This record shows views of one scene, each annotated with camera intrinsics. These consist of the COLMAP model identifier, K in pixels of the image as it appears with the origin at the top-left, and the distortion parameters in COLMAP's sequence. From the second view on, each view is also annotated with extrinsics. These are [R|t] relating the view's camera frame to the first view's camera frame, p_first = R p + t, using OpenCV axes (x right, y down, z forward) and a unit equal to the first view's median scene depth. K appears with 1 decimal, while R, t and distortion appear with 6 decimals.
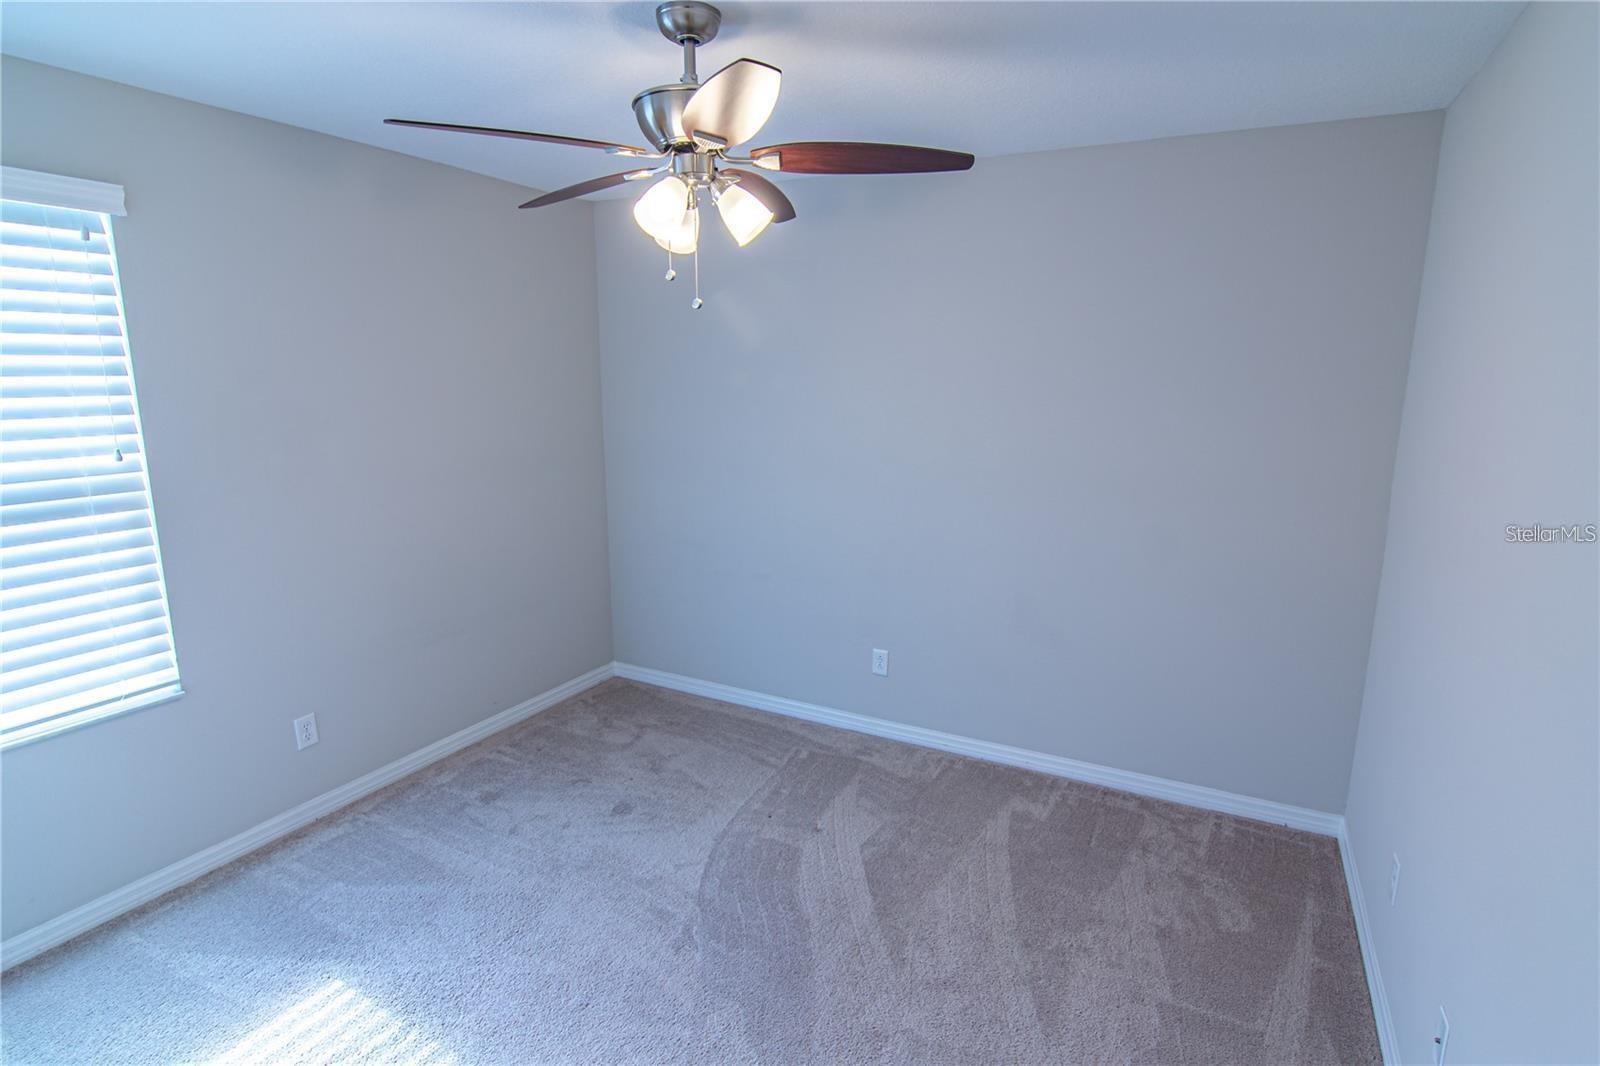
lens RADIAL K [[807.4, 0, 807.3], [0, 807.4, 531.5], [0, 0, 1]] dist [-0.004035, -0.007186]
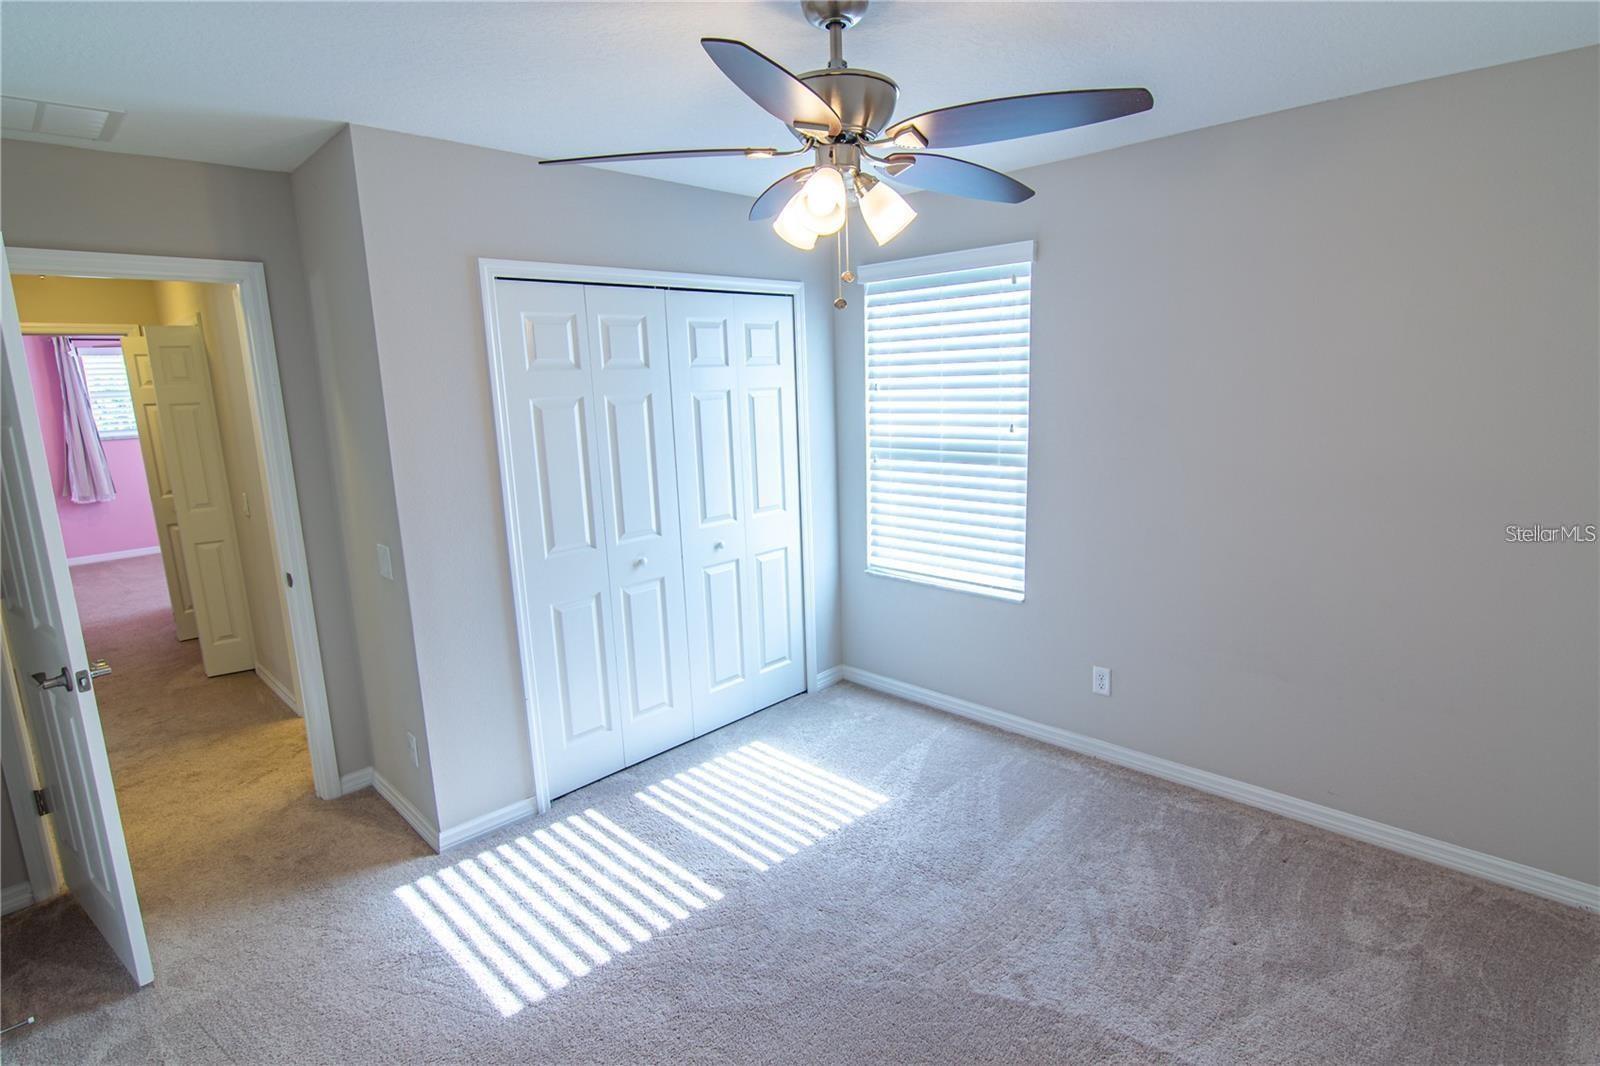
lens RADIAL K [[807.4, 0, 807.3], [0, 807.4, 531.5], [0, 0, 1]] dist [-0.004035, -0.007186]
pose [[-0.249514, 0.207060, -0.945975, 0.623180], [-0.167080, 0.953017, 0.252671, -0.208822], [0.953848, 0.221099, -0.203196, 0.905804]]
